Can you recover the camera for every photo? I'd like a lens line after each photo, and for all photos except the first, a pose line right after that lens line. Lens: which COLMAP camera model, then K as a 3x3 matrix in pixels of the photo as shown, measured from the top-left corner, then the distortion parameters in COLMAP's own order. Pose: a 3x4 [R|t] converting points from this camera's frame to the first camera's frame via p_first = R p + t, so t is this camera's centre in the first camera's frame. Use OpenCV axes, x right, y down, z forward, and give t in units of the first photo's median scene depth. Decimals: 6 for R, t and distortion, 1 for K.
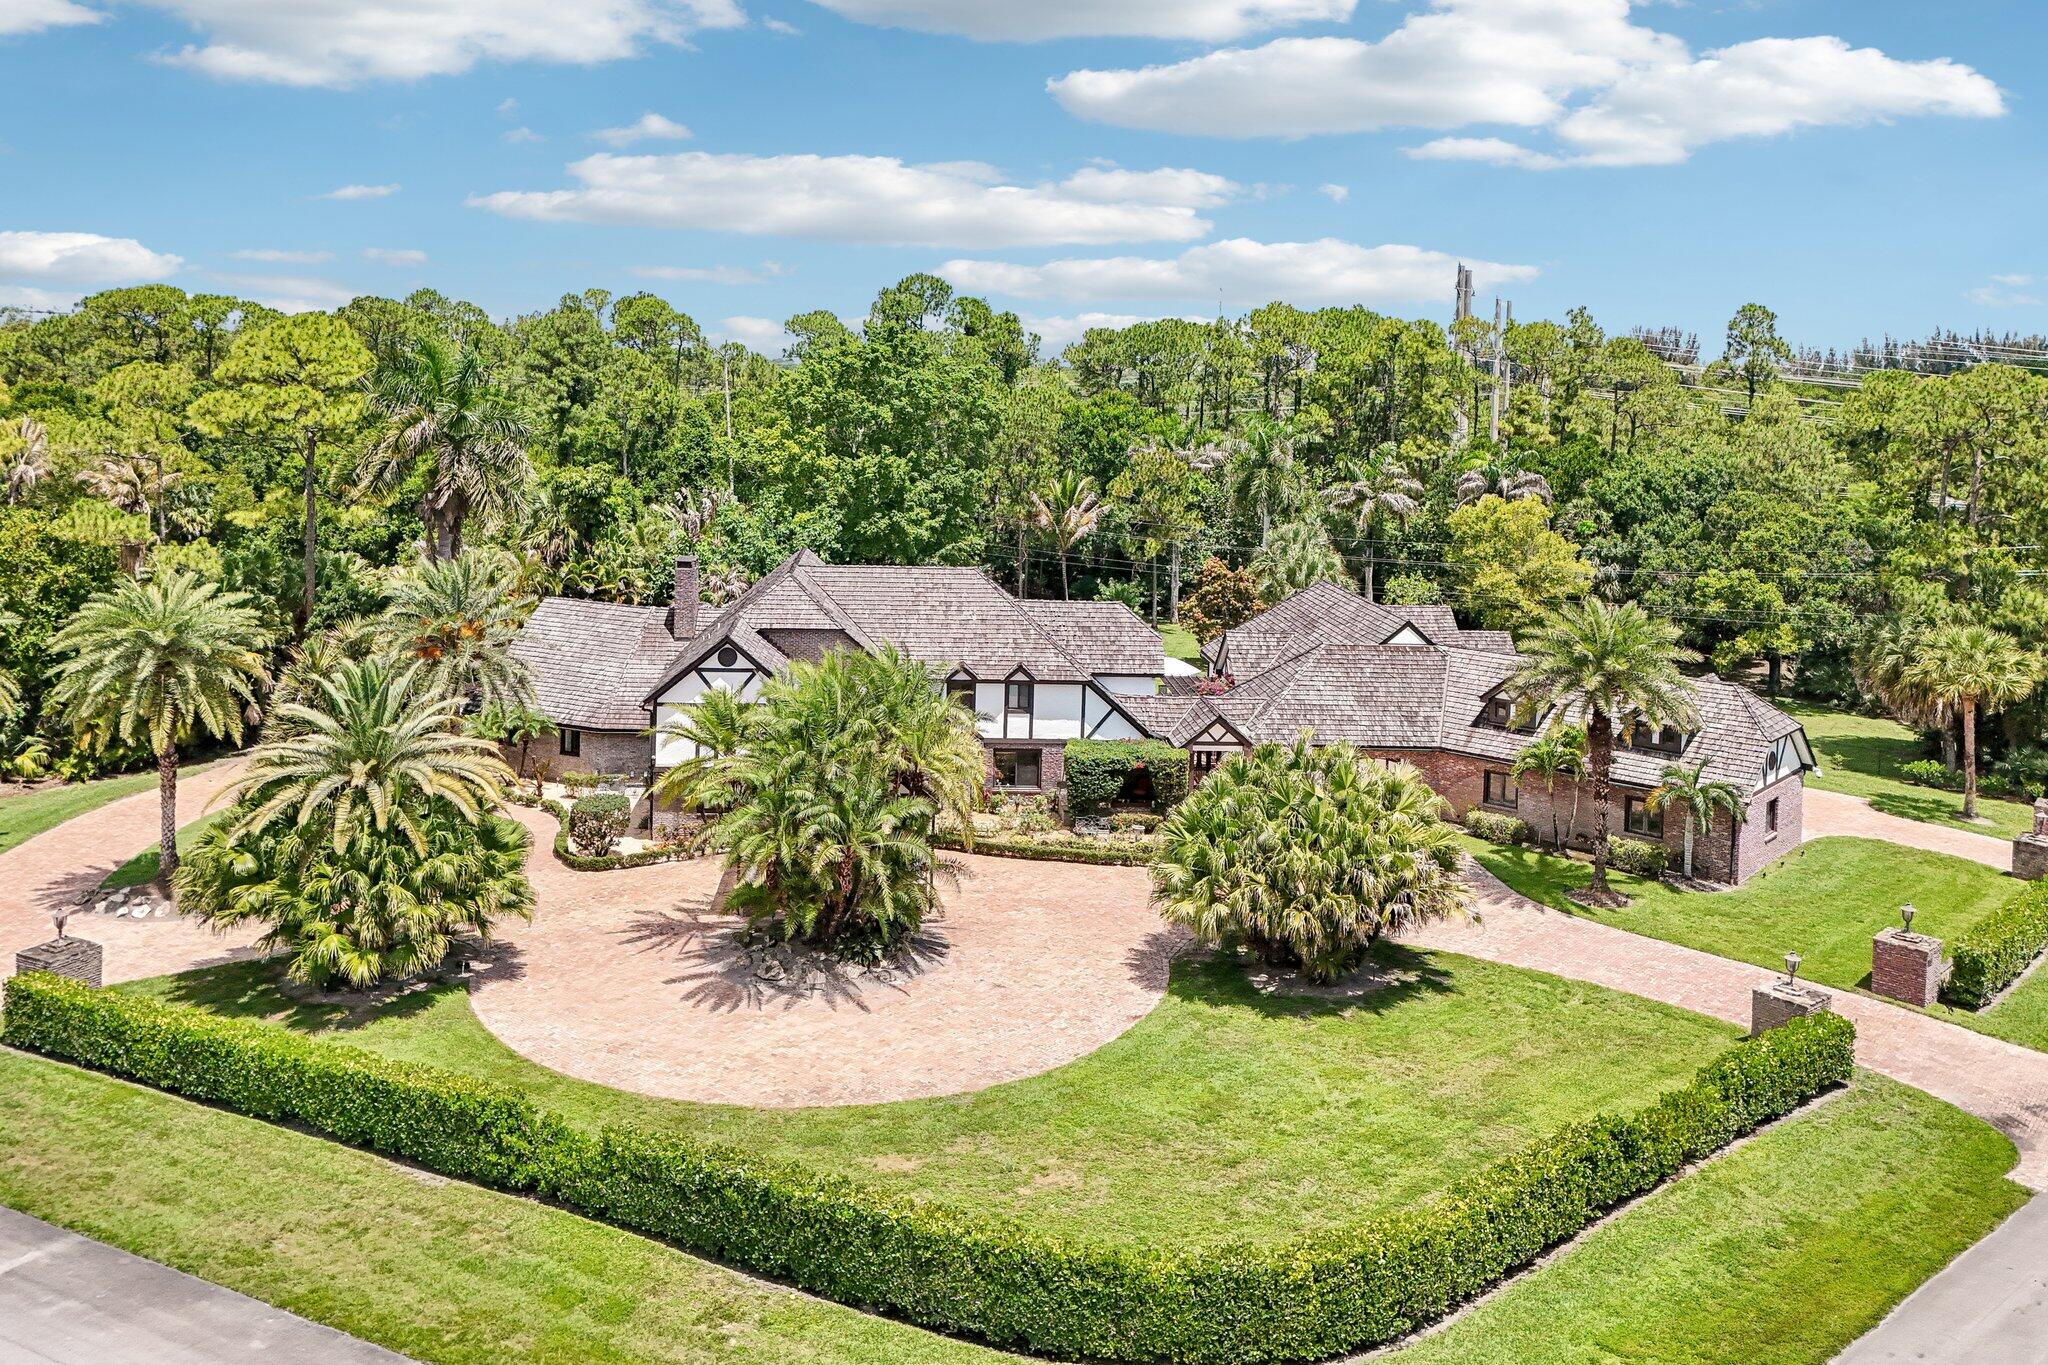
lens RADIAL K [[1615.8, 0, 1015.7], [0, 1615.8, 462.8], [0, 0, 1]] dist [0.060321, -0.041207]
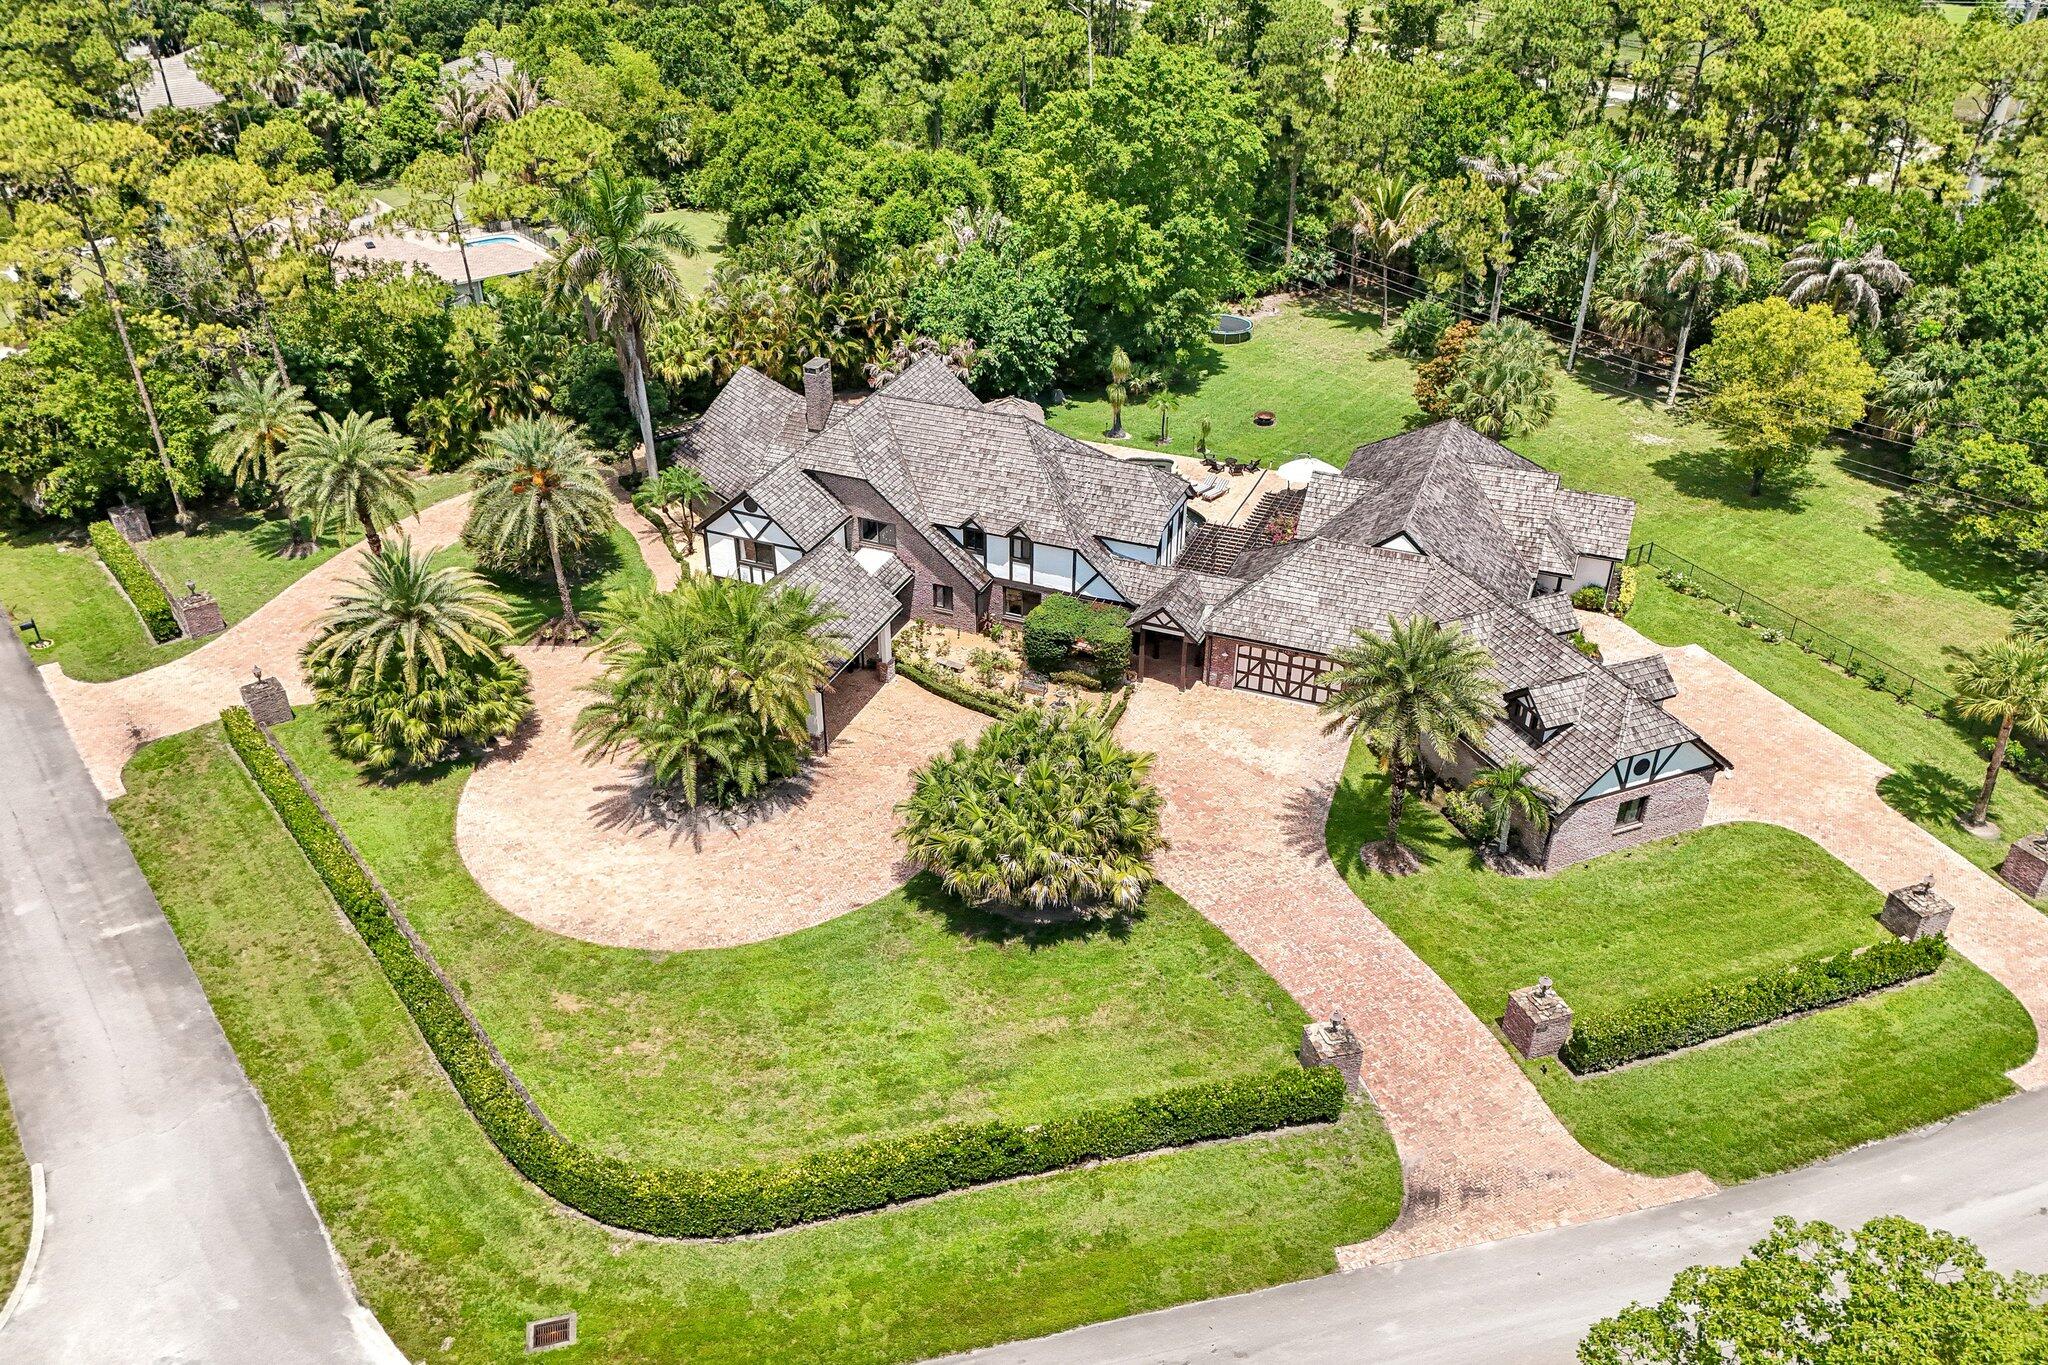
lens RADIAL K [[1539.2, 0, 1024.0], [0, 1539.2, 682.5], [0, 0, 1]] dist [0.081348, -0.083660]
pose [[0.898992, 0.210922, -0.383830, 0.572740], [-0.007444, 0.883625, 0.468136, -0.366734], [0.437902, -0.417993, 0.795942, 0.118021]]
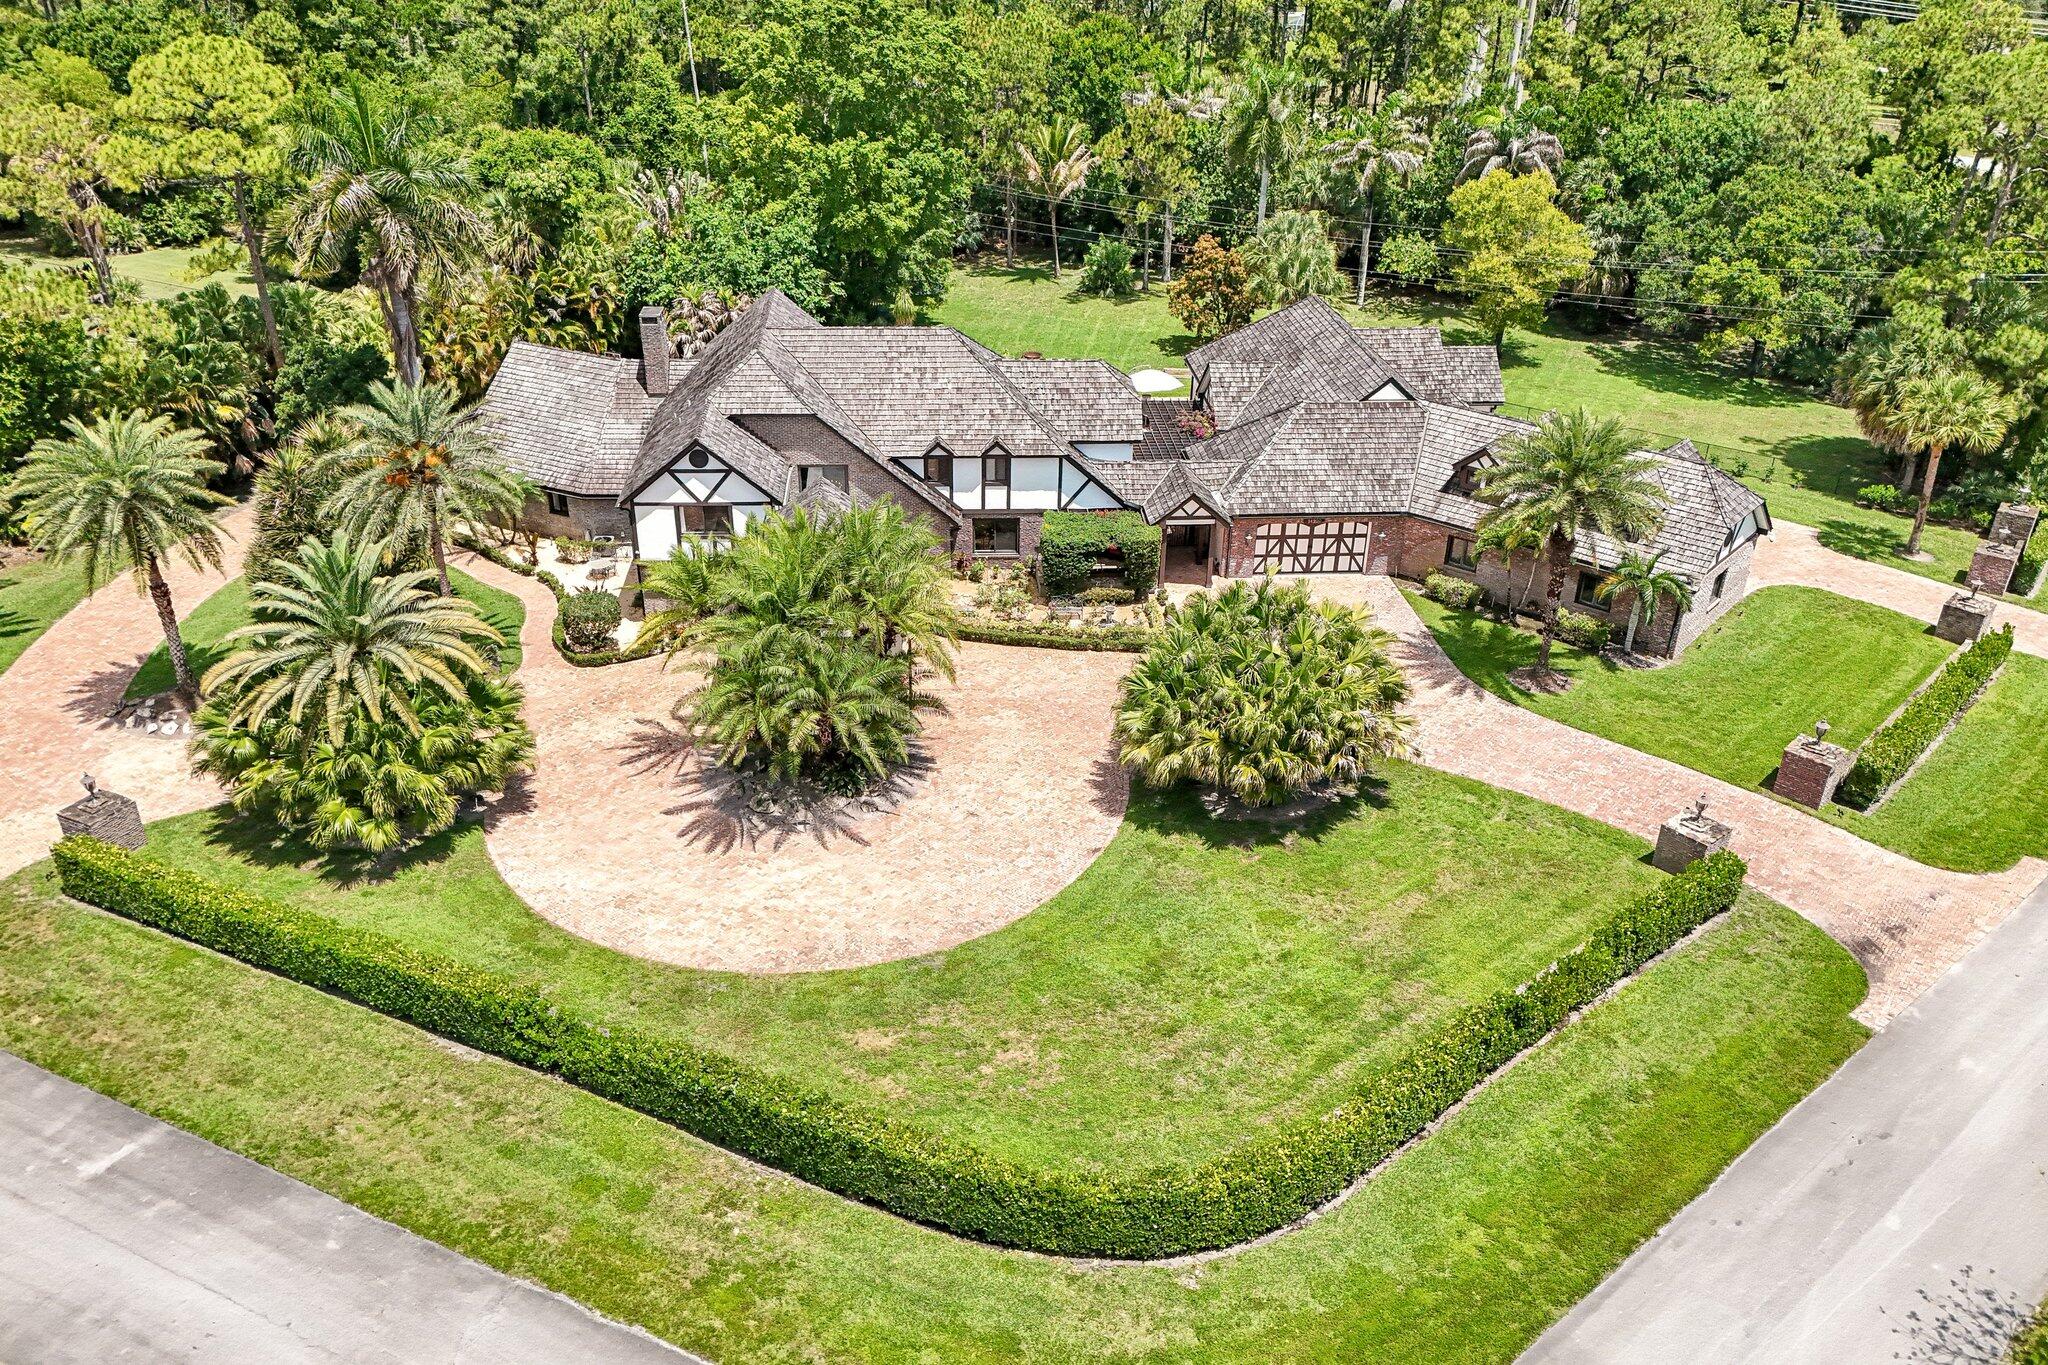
lens RADIAL K [[1546.7, 0, 1024.0], [0, 1546.7, 682.5], [0, 0, 1]] dist [0.057640, -0.046939]
pose [[0.999952, -0.009714, -0.000860, 0.024620], [0.009180, 0.907932, 0.419018, -0.179934], [-0.003289, -0.419006, 0.907978, 0.087678]]
